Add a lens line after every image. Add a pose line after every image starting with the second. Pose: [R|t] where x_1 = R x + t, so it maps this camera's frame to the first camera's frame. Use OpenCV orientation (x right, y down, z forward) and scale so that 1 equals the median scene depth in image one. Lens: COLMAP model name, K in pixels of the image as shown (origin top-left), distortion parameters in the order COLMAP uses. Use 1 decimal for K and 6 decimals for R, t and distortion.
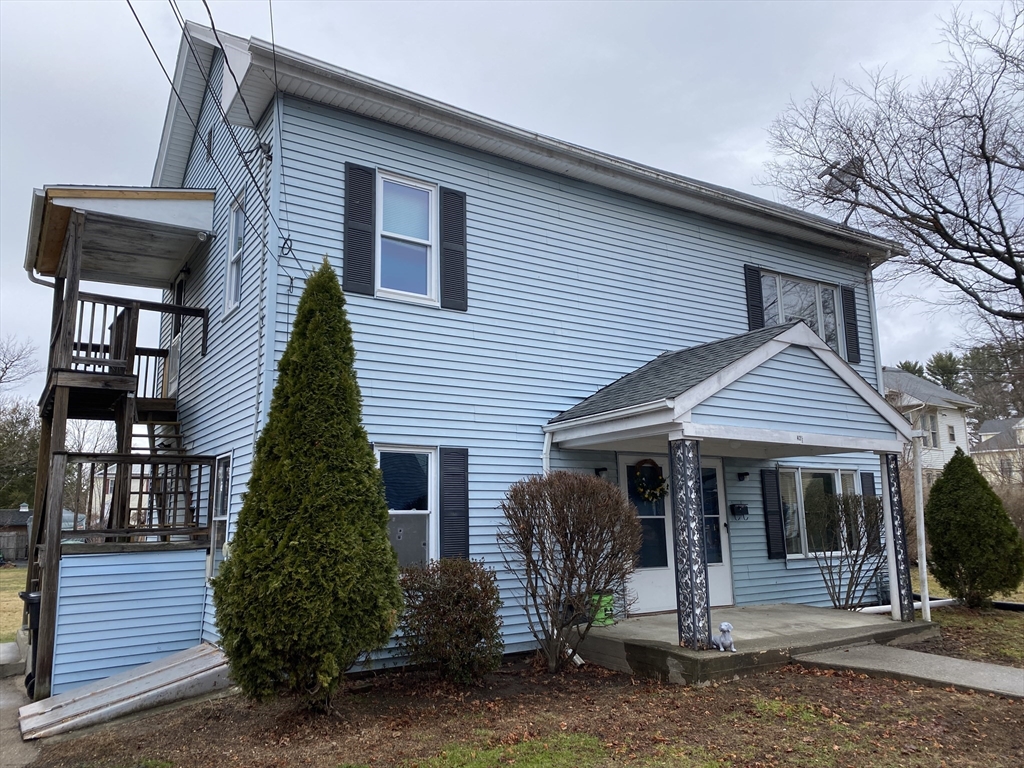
lens RADIAL K [[769.5, 0, 511.9], [0, 769.5, 383.5], [0, 0, 1]] dist [0.014209, -0.002789]
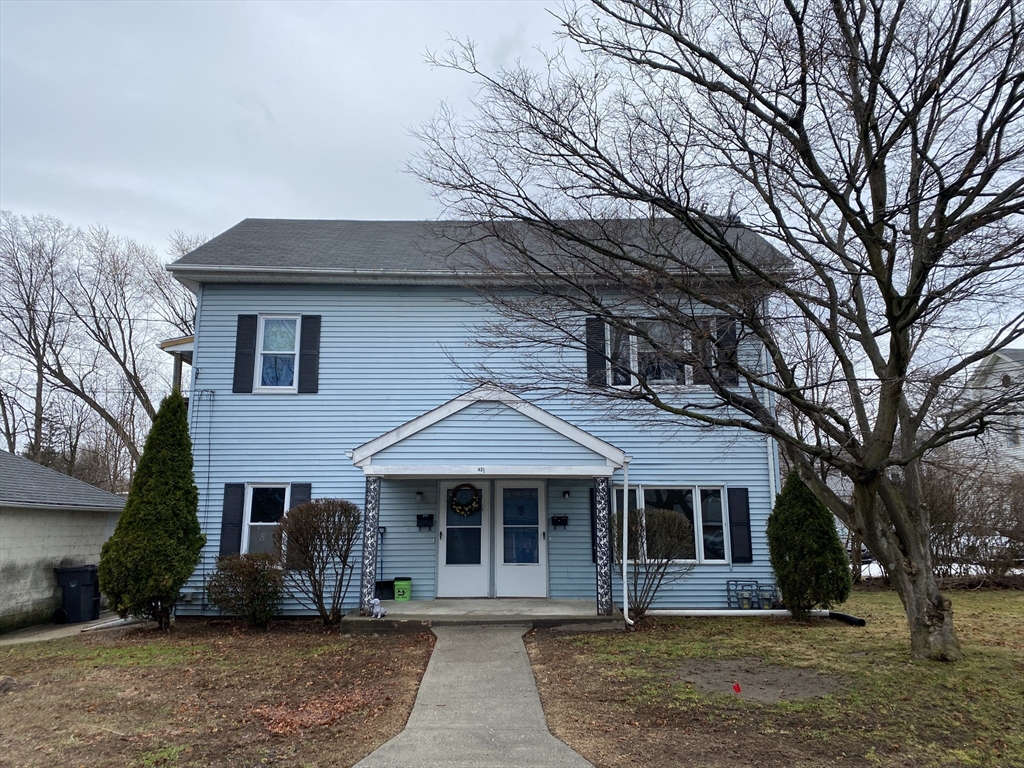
lens RADIAL K [[769.5, 0, 512.5], [0, 769.5, 378.4], [0, 0, 1]] dist [0.014209, -0.002789]
pose [[0.843785, -0.089792, -0.529117, 1.082982], [0.087445, 0.995732, -0.029529, -0.042912], [0.529510, -0.021352, 0.848035, -0.106768]]
